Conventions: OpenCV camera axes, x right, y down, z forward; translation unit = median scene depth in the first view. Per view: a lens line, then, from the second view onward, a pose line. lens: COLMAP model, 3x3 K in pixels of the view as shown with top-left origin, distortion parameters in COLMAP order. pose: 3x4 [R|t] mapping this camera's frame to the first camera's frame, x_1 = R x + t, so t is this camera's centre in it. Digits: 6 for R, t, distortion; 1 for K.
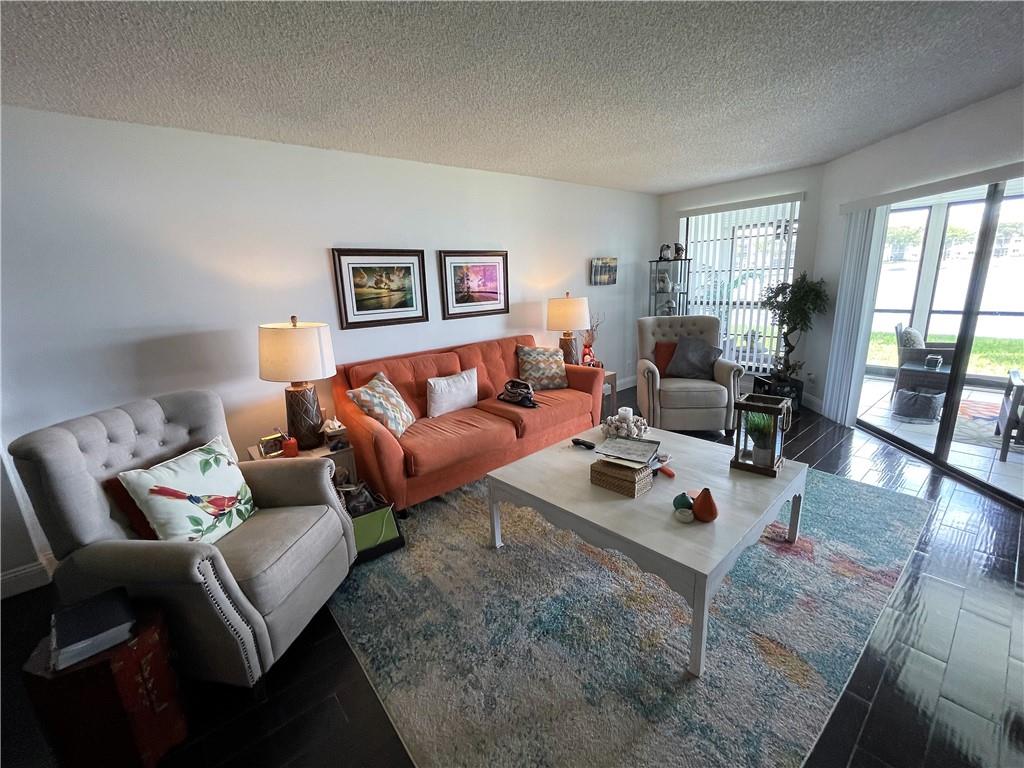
lens RADIAL K [[429.6, 0, 515.8], [0, 429.6, 383.8], [0, 0, 1]] dist [0.000045, -0.000575]
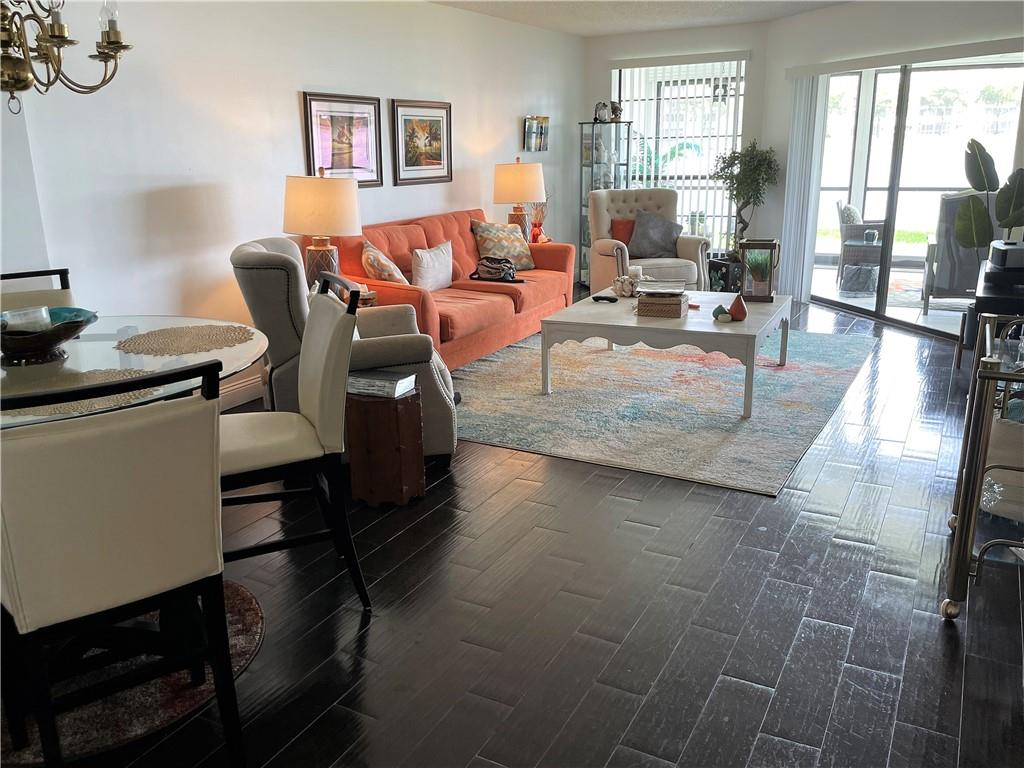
lens RADIAL K [[841.4, 0, 507.8], [0, 841.4, 381.3], [0, 0, 1]] dist [0.057278, -0.029723]
pose [[0.932046, -0.071889, 0.355137, -0.530025], [0.065332, 0.997399, 0.030437, 0.174358], [-0.356402, -0.005167, 0.934319, -0.537590]]
